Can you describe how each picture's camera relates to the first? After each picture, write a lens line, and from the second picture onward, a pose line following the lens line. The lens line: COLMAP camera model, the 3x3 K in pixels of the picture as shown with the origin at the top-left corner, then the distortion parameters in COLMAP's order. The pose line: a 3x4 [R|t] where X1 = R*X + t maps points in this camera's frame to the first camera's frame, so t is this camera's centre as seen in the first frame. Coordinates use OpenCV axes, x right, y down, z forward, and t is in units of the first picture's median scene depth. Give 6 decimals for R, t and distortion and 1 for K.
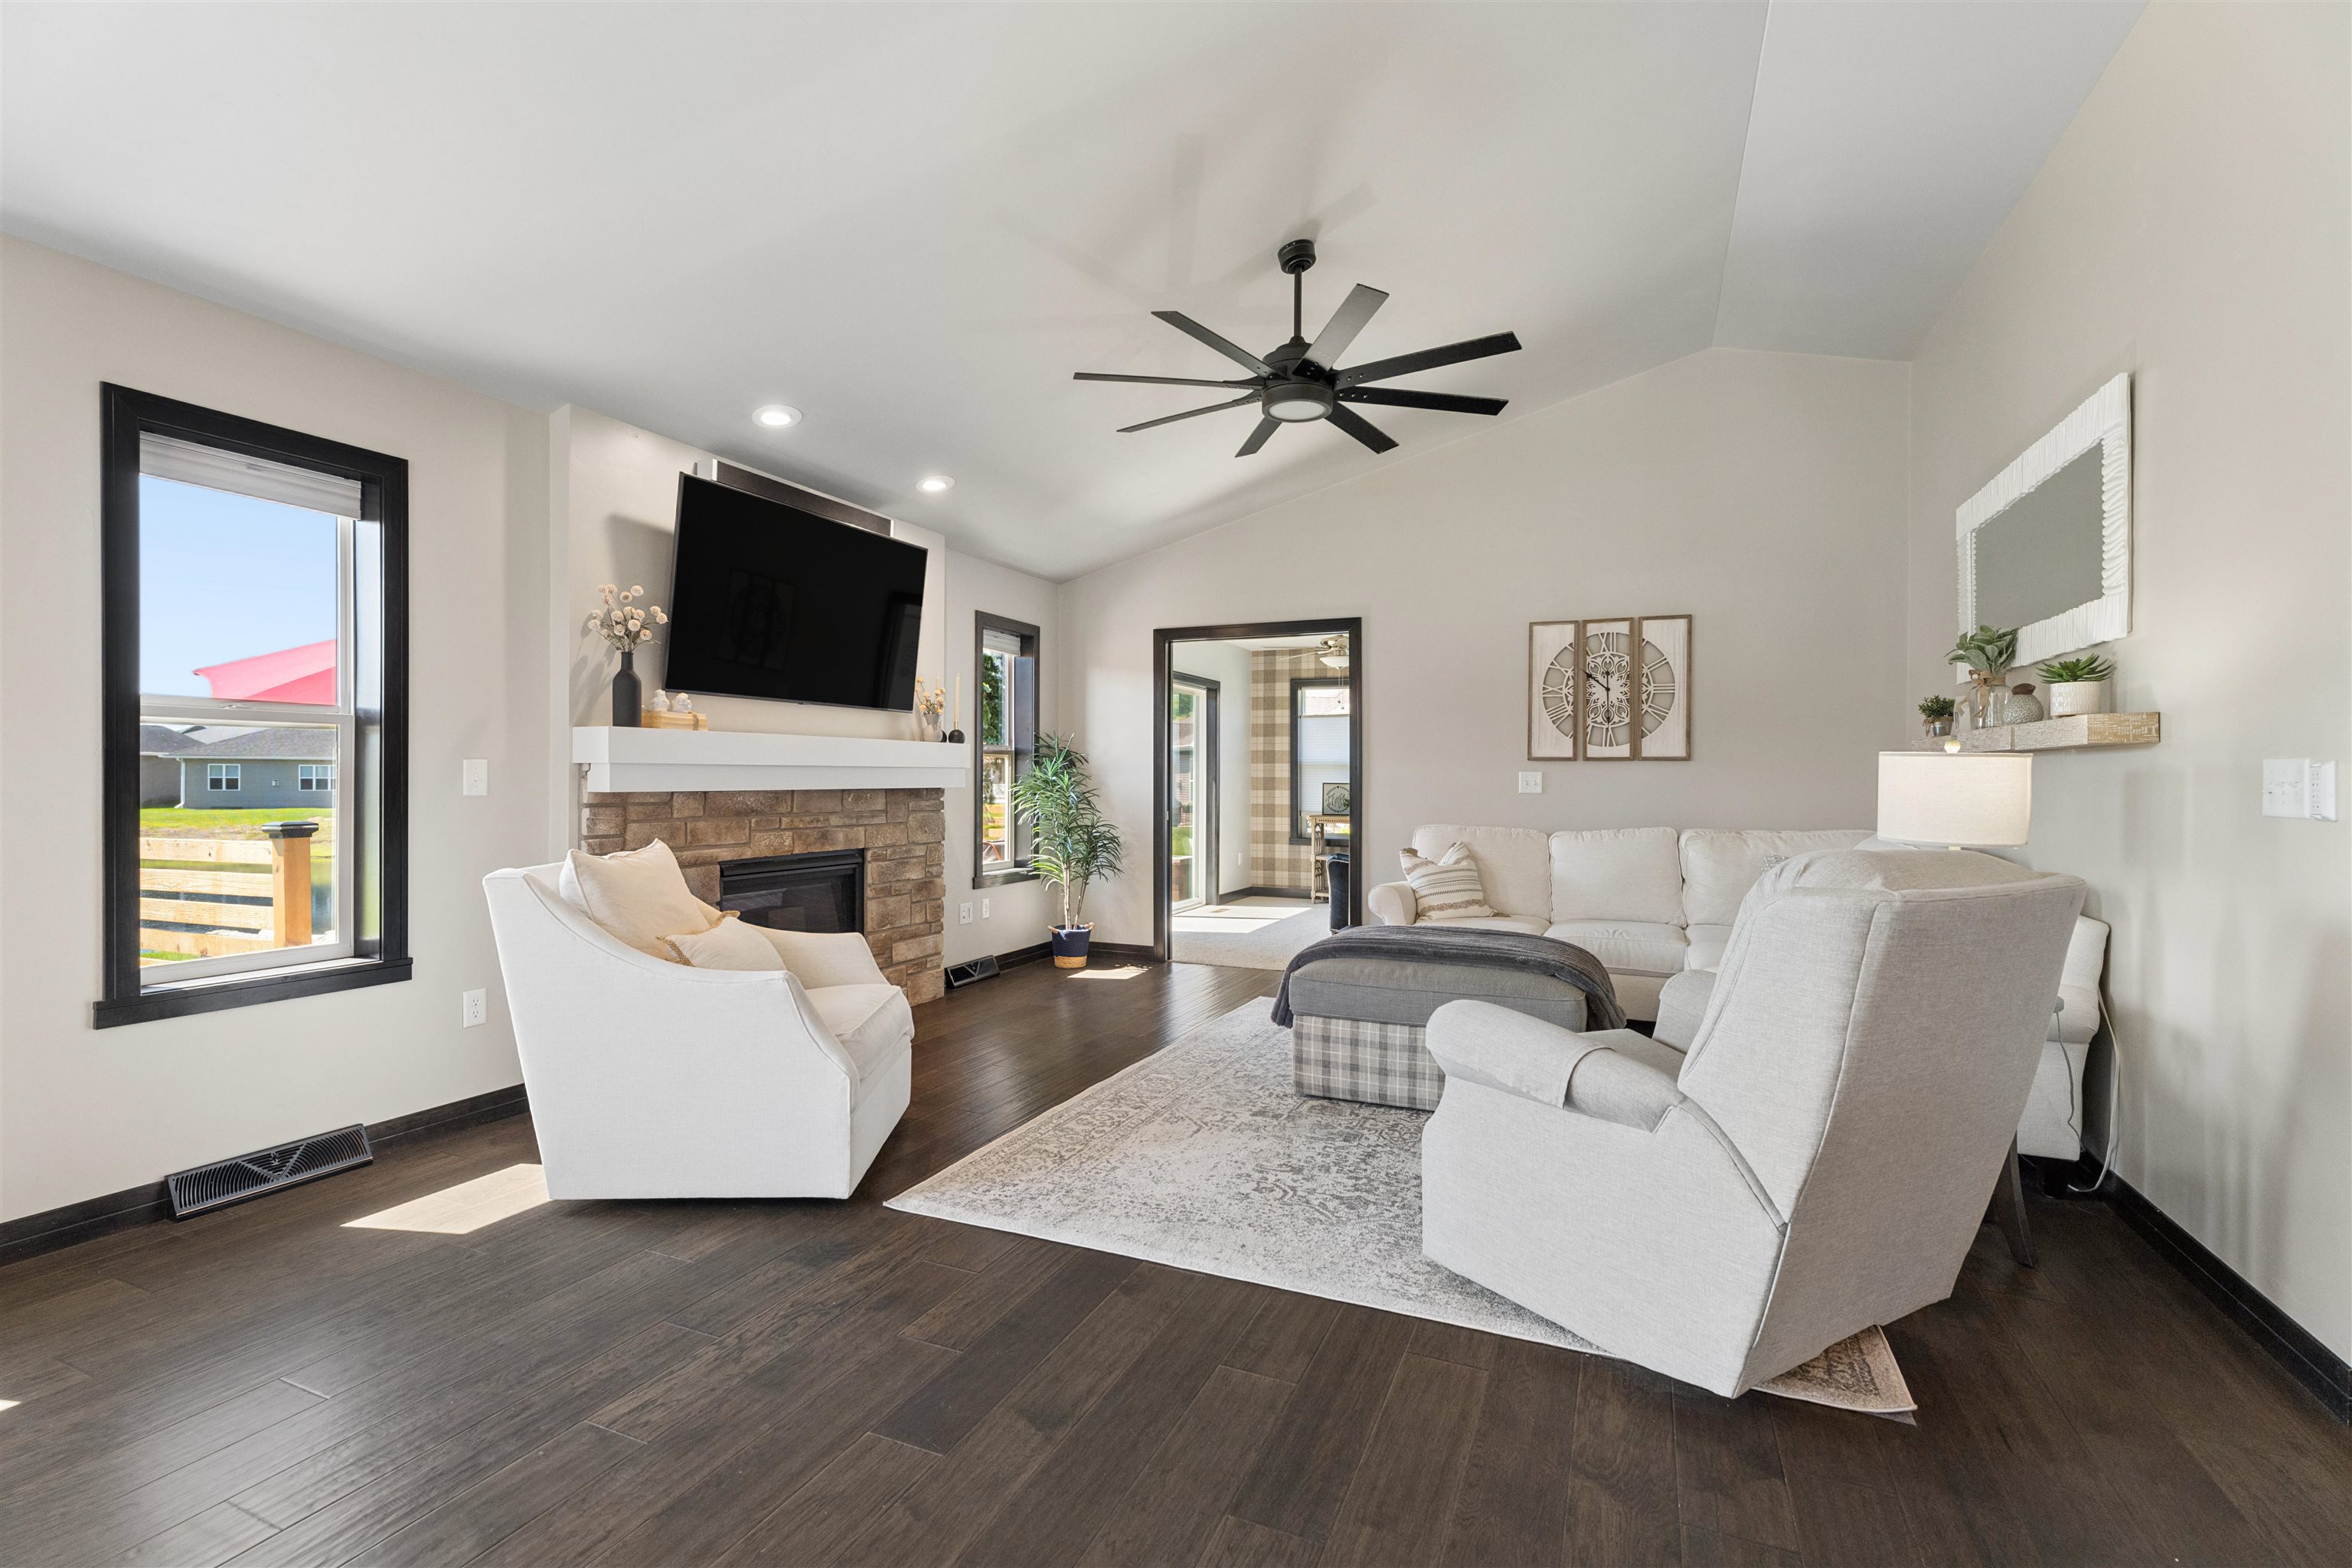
lens RADIAL K [[1054.0, 0, 1176.0], [0, 1054.0, 784.0], [0, 0, 1]] dist [-0.000167, -0.000018]
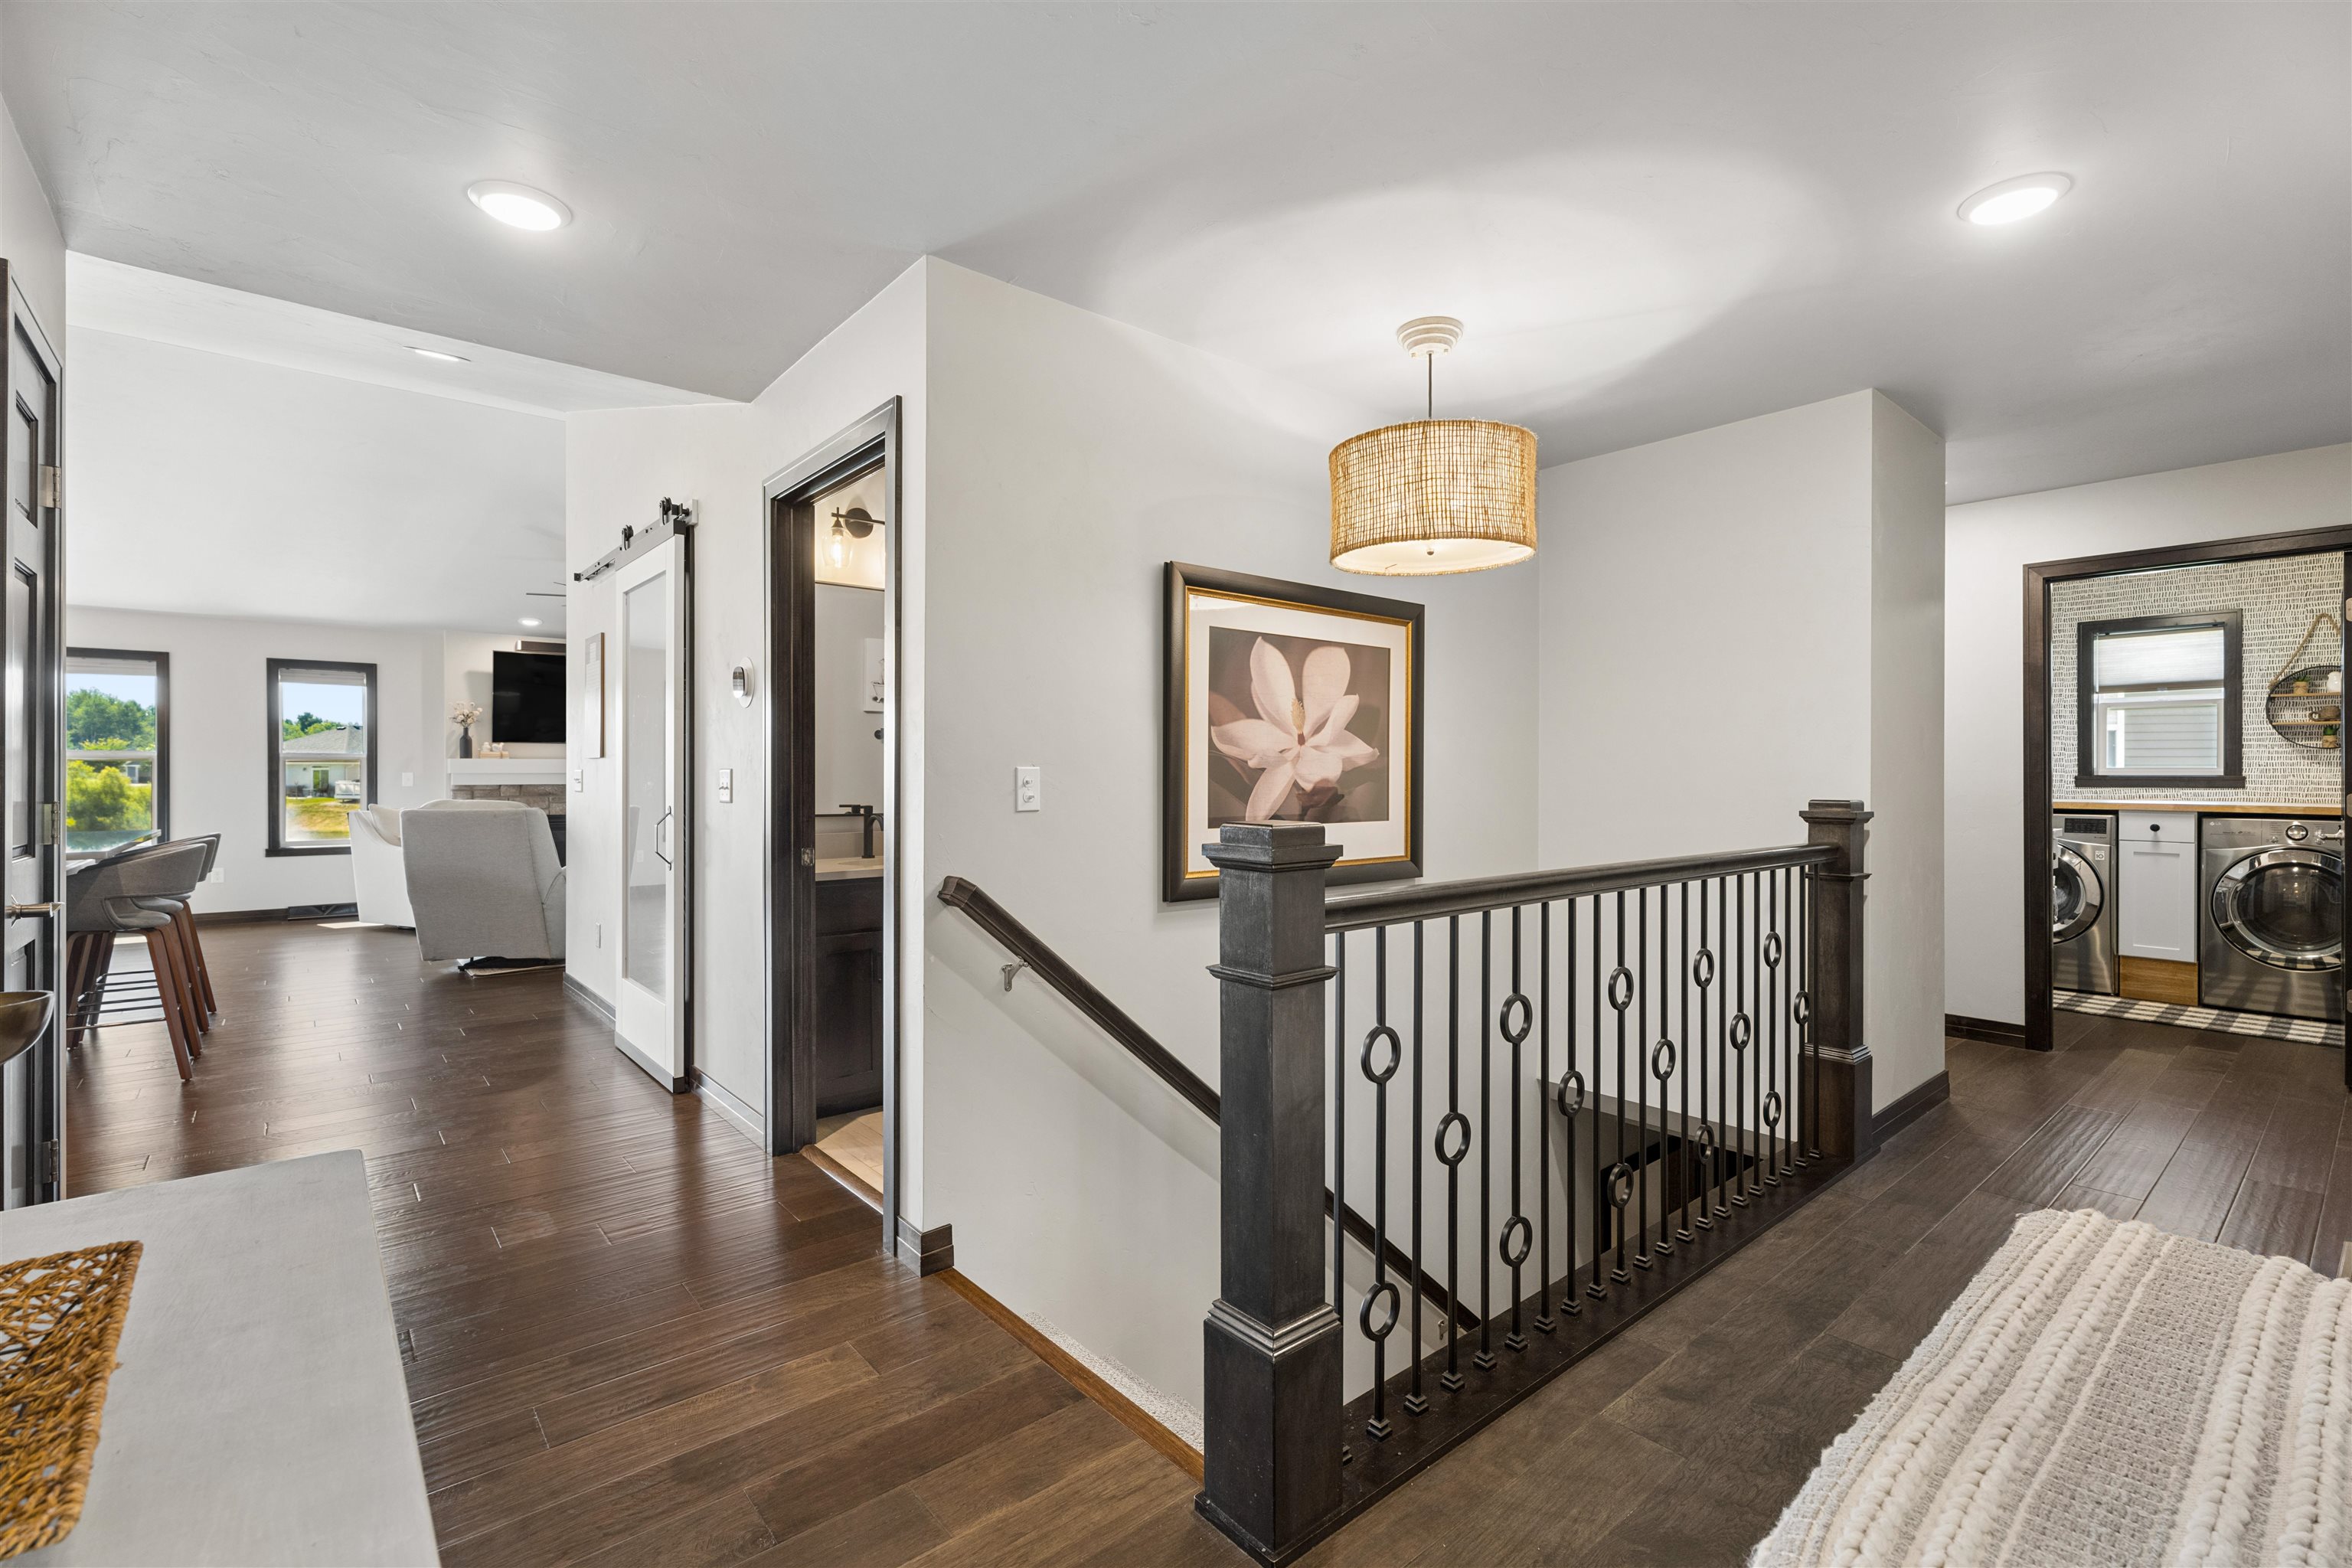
lens RADIAL K [[1054.0, 0, 1176.0], [0, 1054.0, 784.0], [0, 0, 1]] dist [-0.000167, -0.000018]
pose [[0.901867, -0.000409, -0.432014, 1.506426], [0.000282, 1.000000, -0.000358, 0.005142], [0.432014, 0.000201, 0.901867, -0.371569]]
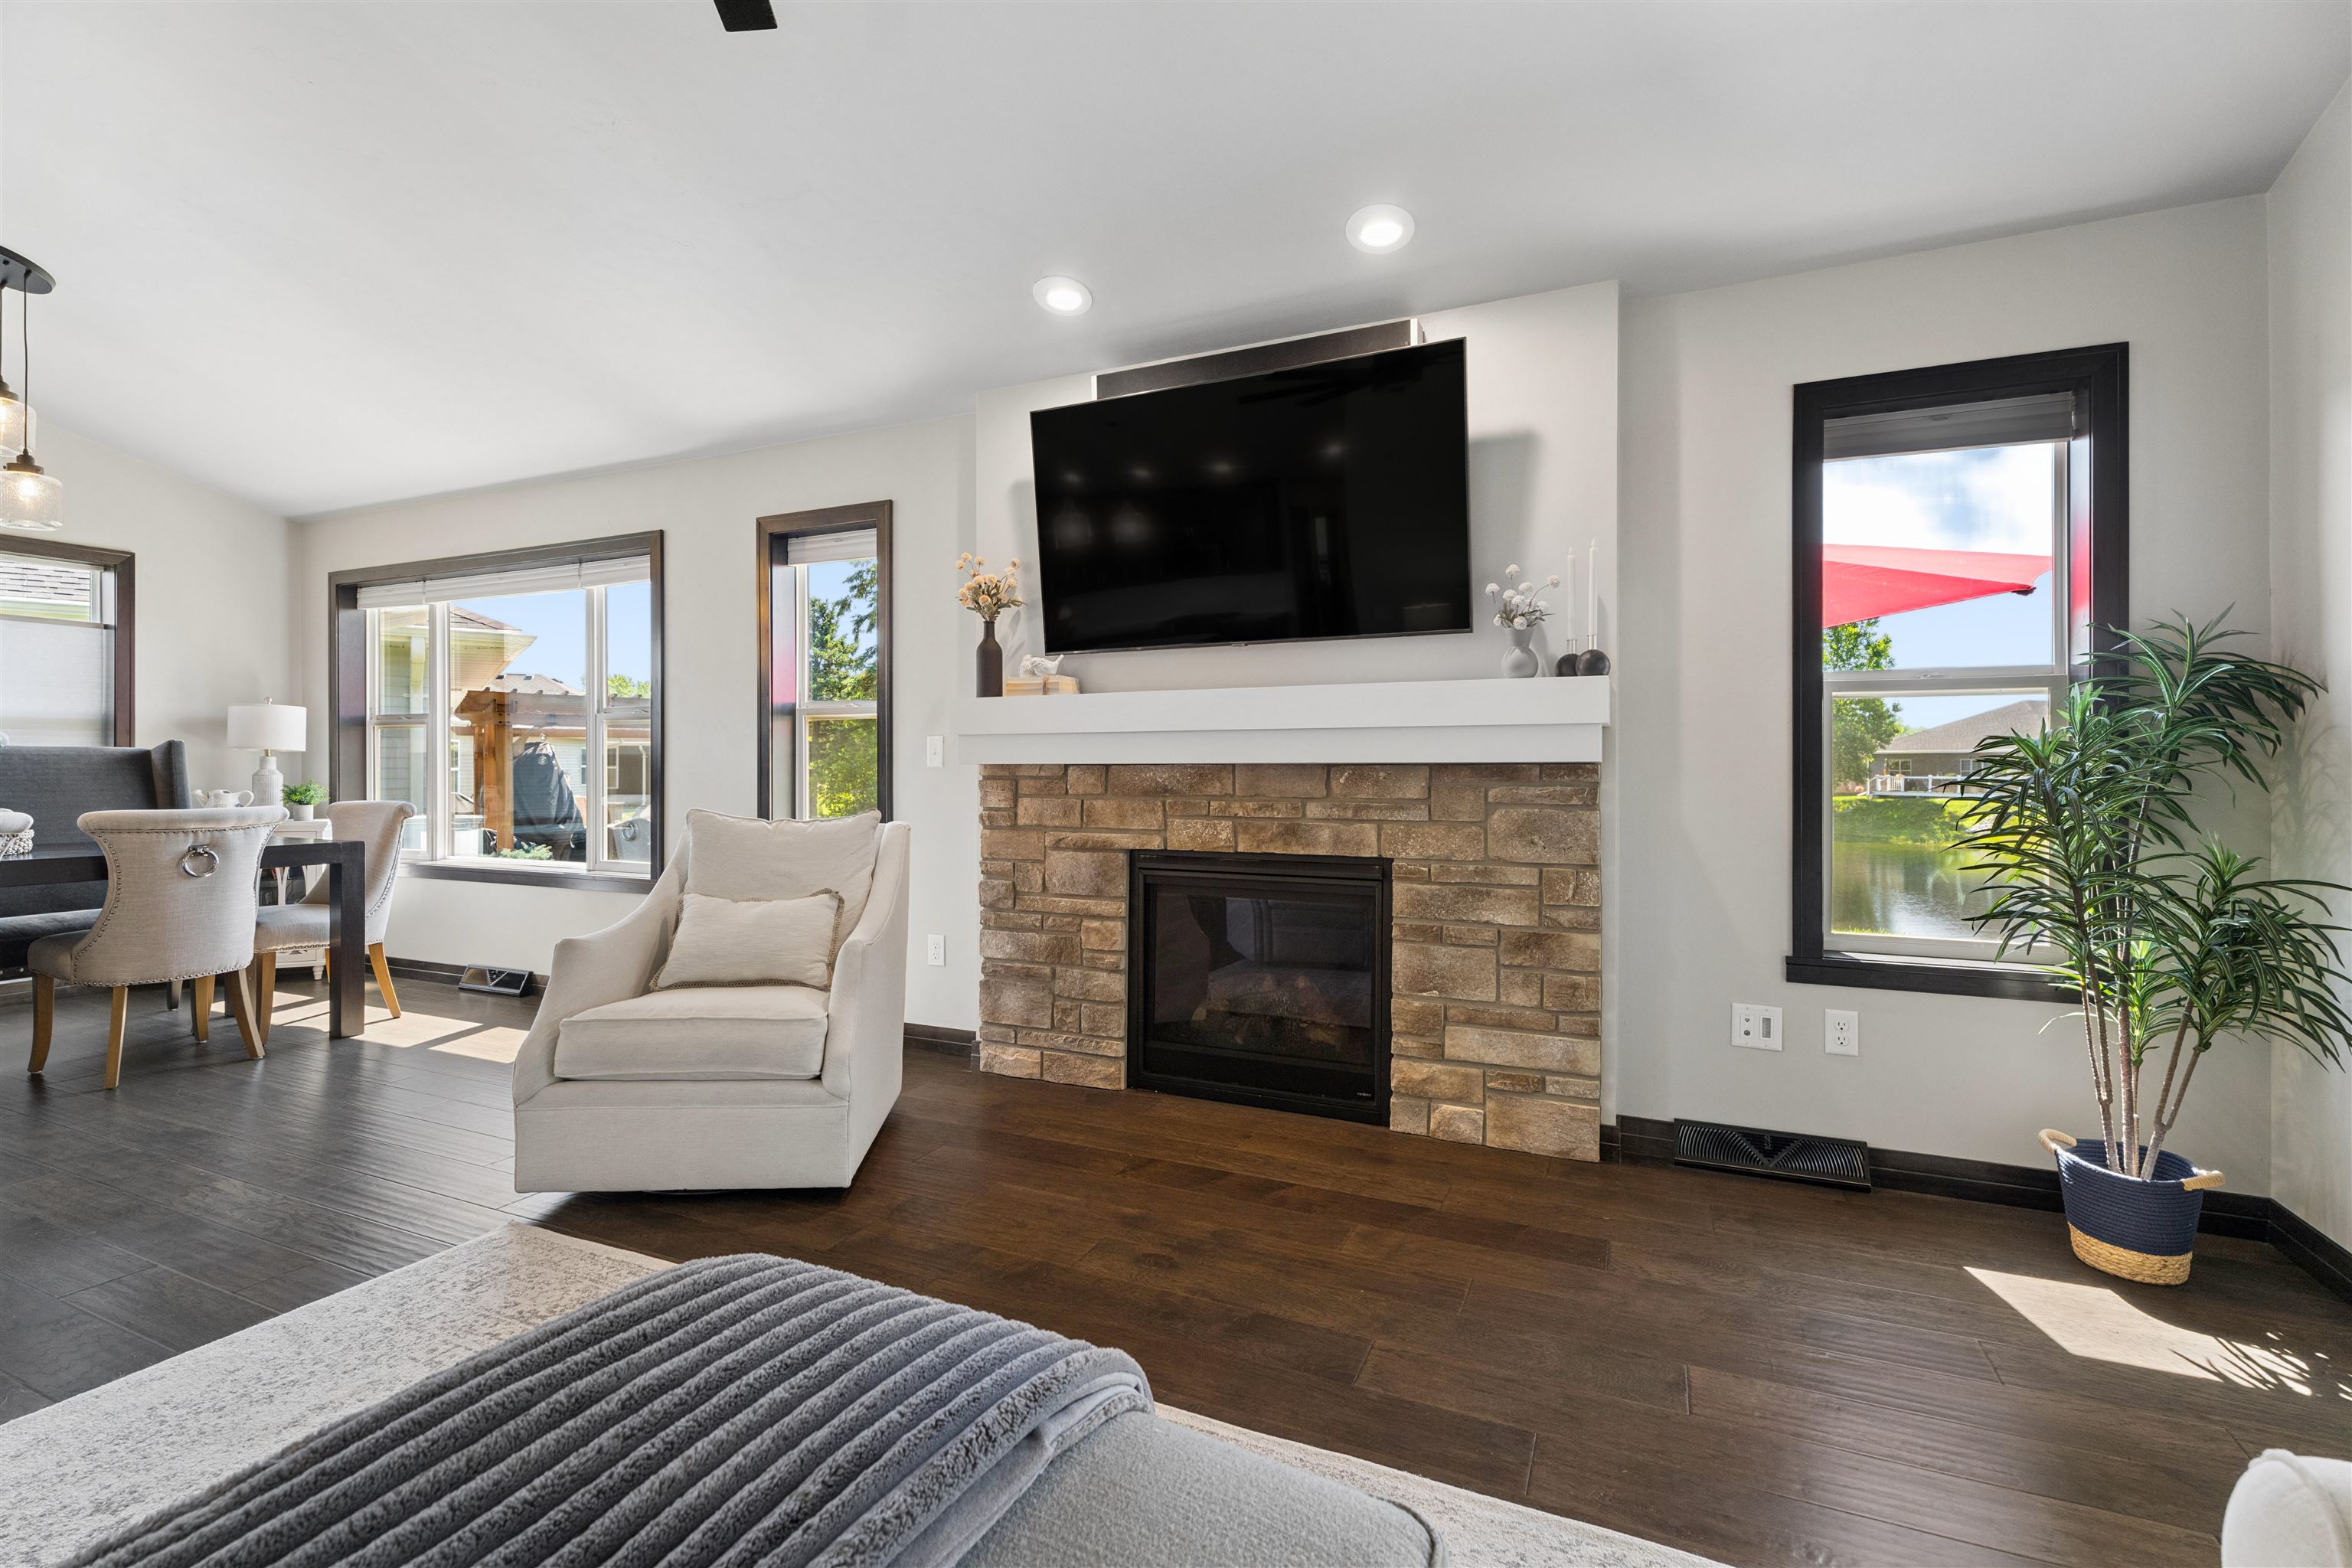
lens RADIAL K [[1135.6, 0, 1172.2], [0, 1135.6, 763.4], [0, 0, 1]] dist [0.000373, -0.000165]
pose [[-0.041819, 0.004268, -0.999116, 0.385094], [0.000189, 0.999991, 0.004264, 0.001531], [0.999125, -0.000011, -0.041819, 0.895696]]
